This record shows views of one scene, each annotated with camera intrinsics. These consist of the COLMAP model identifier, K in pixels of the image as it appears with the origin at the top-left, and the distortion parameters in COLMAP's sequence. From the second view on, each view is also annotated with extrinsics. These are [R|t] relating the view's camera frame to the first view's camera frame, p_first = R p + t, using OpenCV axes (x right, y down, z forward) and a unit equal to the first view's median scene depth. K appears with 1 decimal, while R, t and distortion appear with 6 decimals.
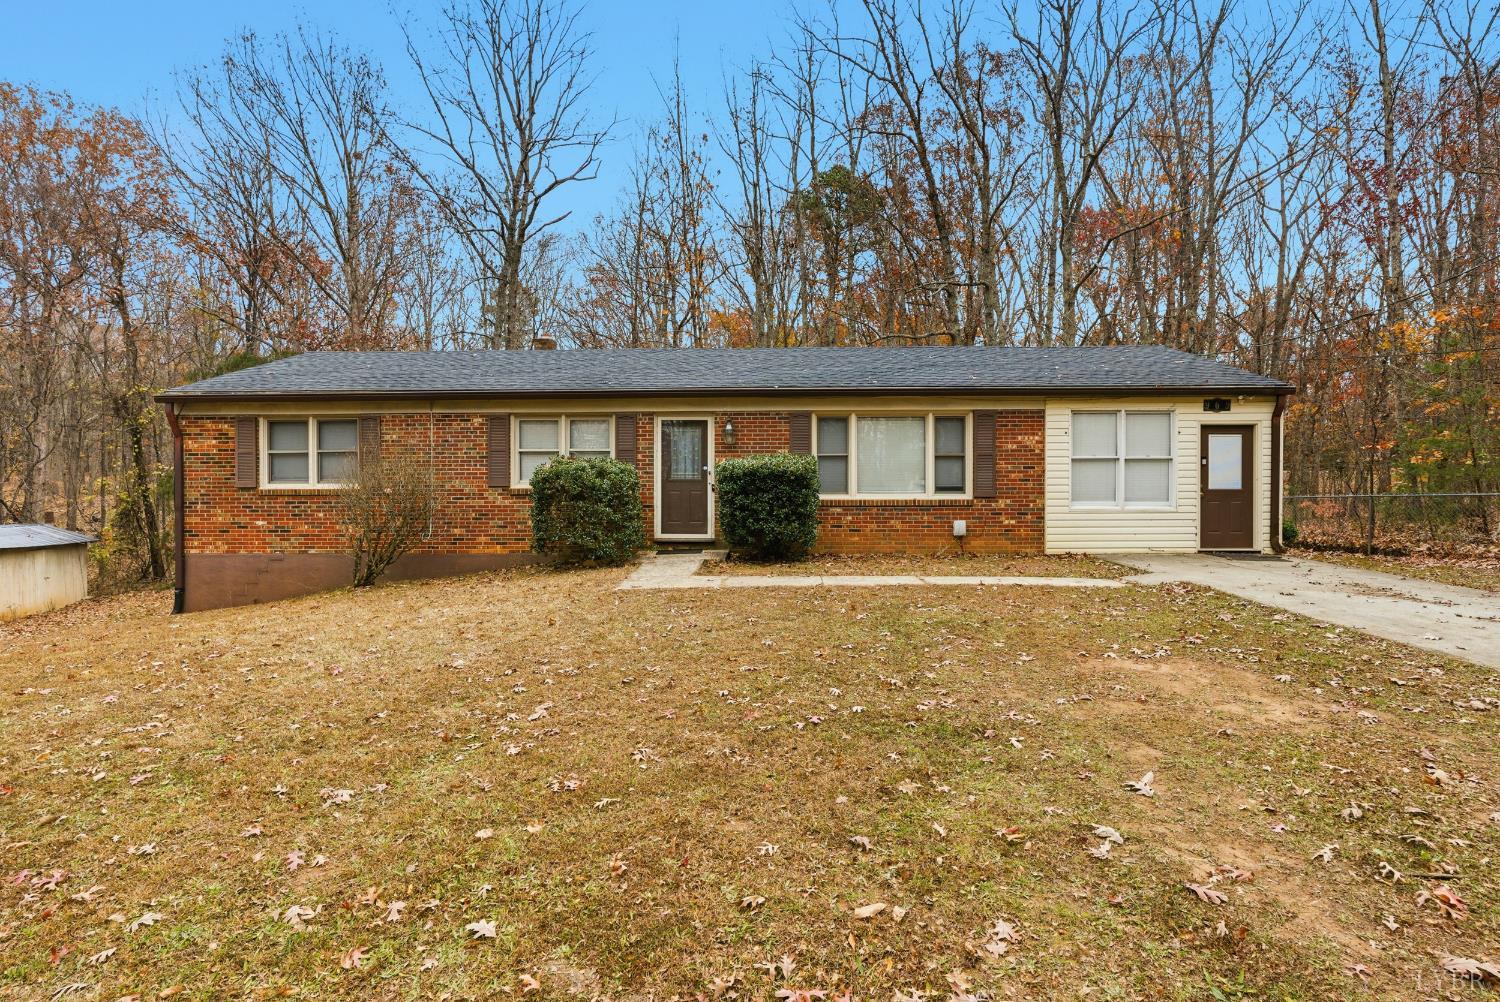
lens RADIAL K [[754.8, 0, 750.0], [0, 754.8, 501.0], [0, 0, 1]] dist [-0.012096, -0.000067]
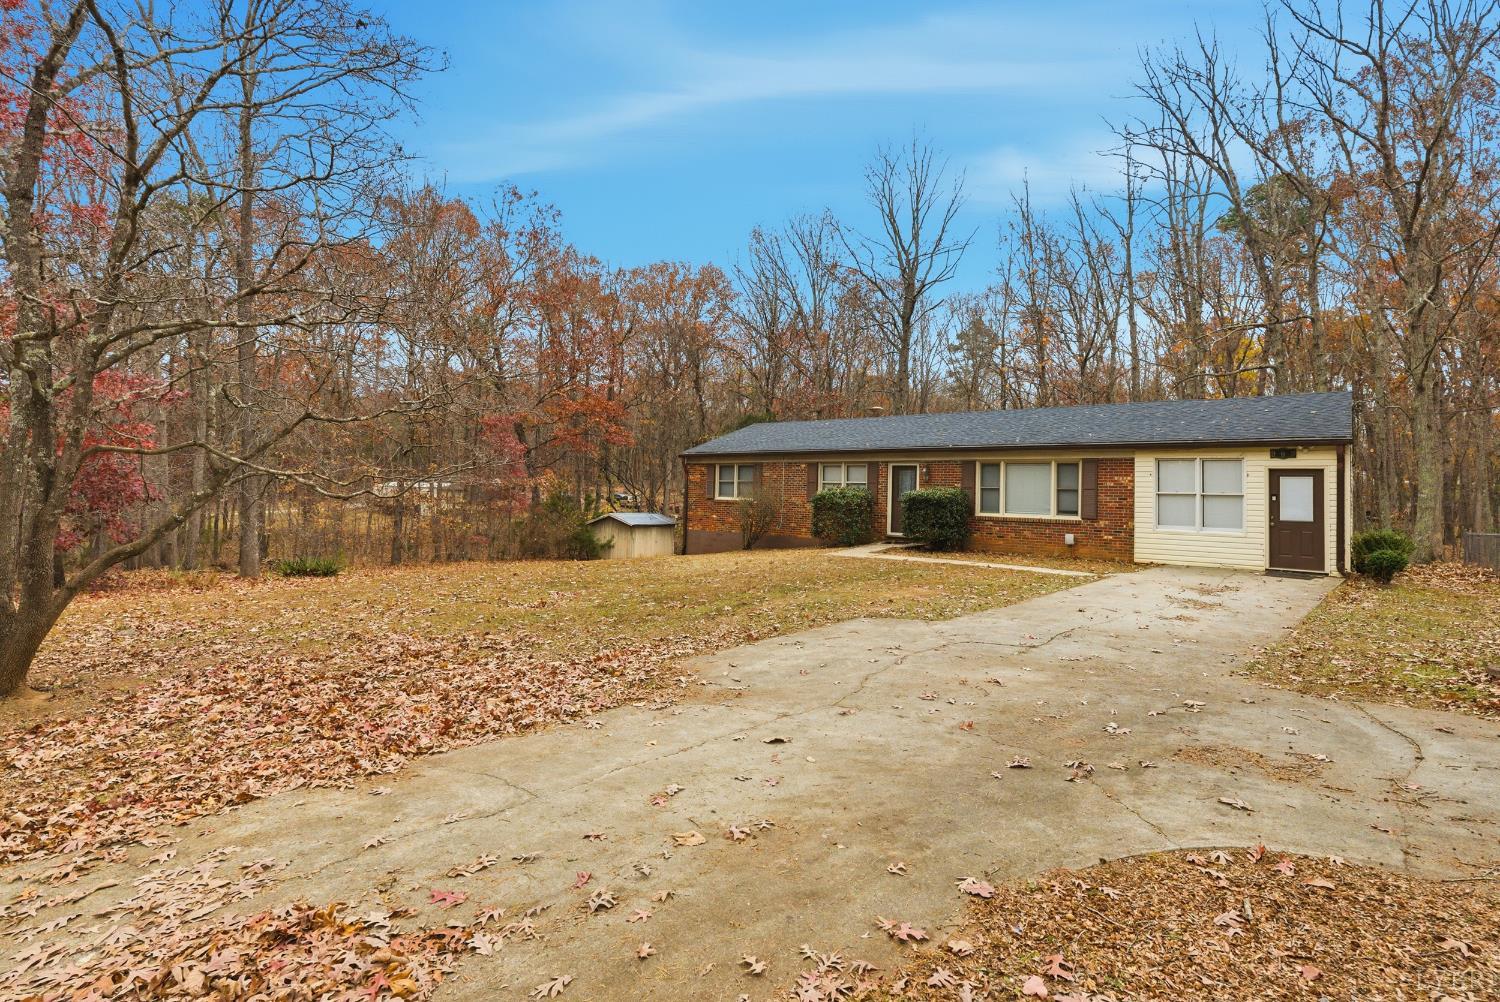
lens RADIAL K [[710.7, 0, 750.0], [0, 710.7, 501.0], [0, 0, 1]] dist [-0.000595, -0.000009]
pose [[0.779456, 0.028812, -0.625794, 0.655326], [-0.040121, 0.999187, -0.003969, -0.008102], [0.625171, 0.028201, 0.779978, -0.465073]]
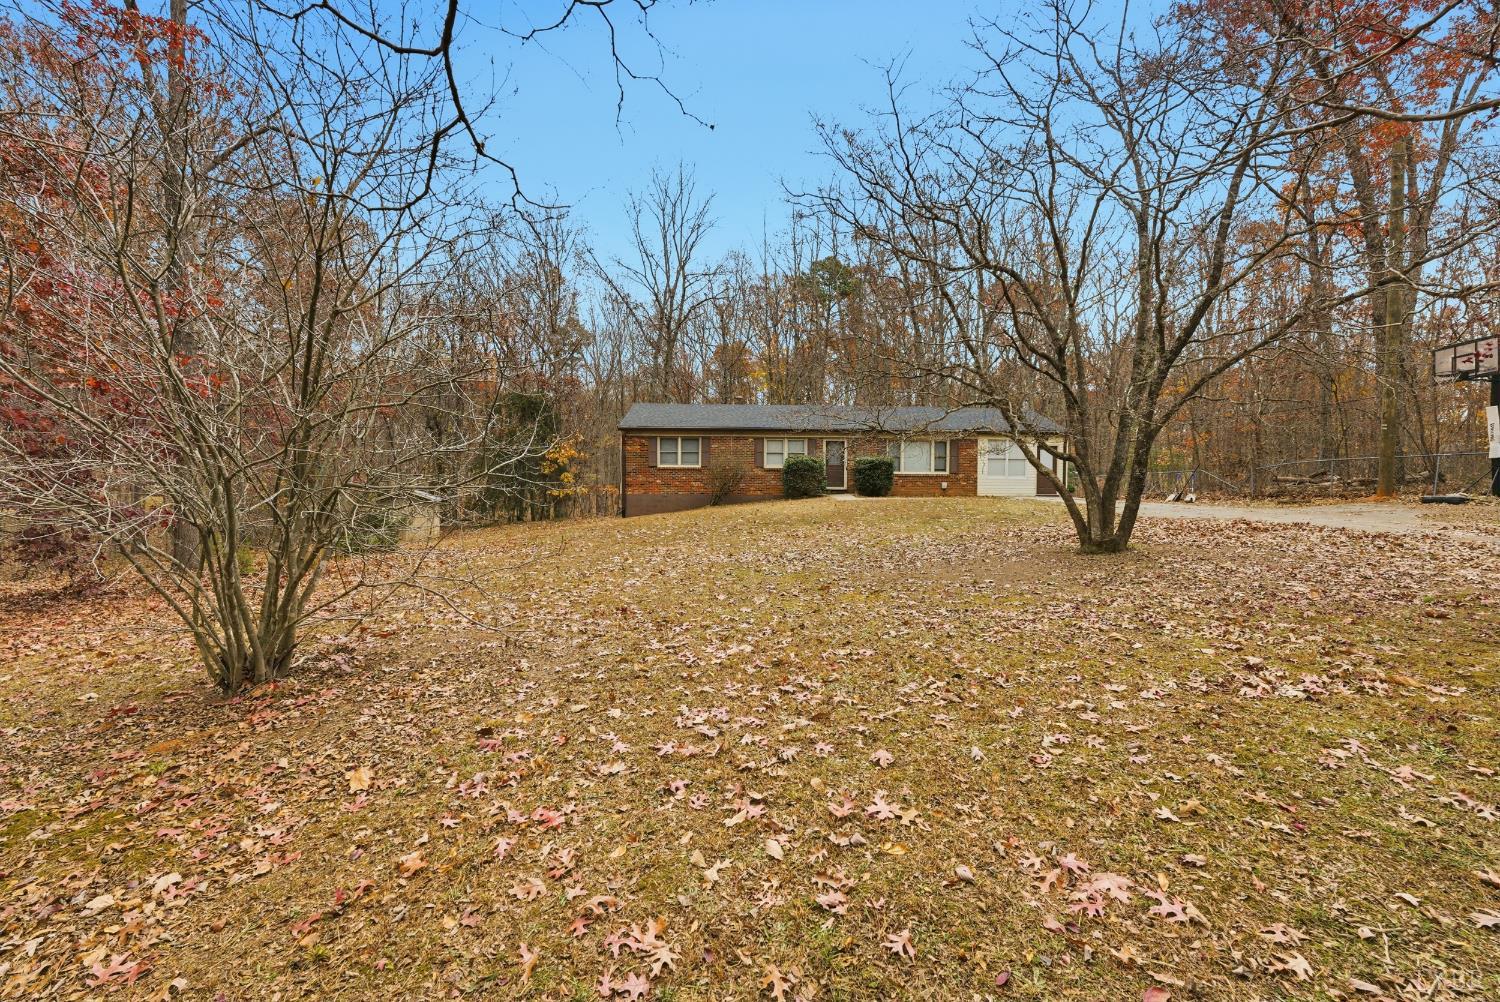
lens RADIAL K [[710.7, 0, 750.0], [0, 710.7, 501.0], [0, 0, 1]] dist [-0.000595, -0.000009]
pose [[0.995844, 0.008040, 0.090715, -0.584958], [-0.007998, 0.999968, -0.000826, 0.094910], [-0.090719, 0.000097, 0.995877, -1.309055]]
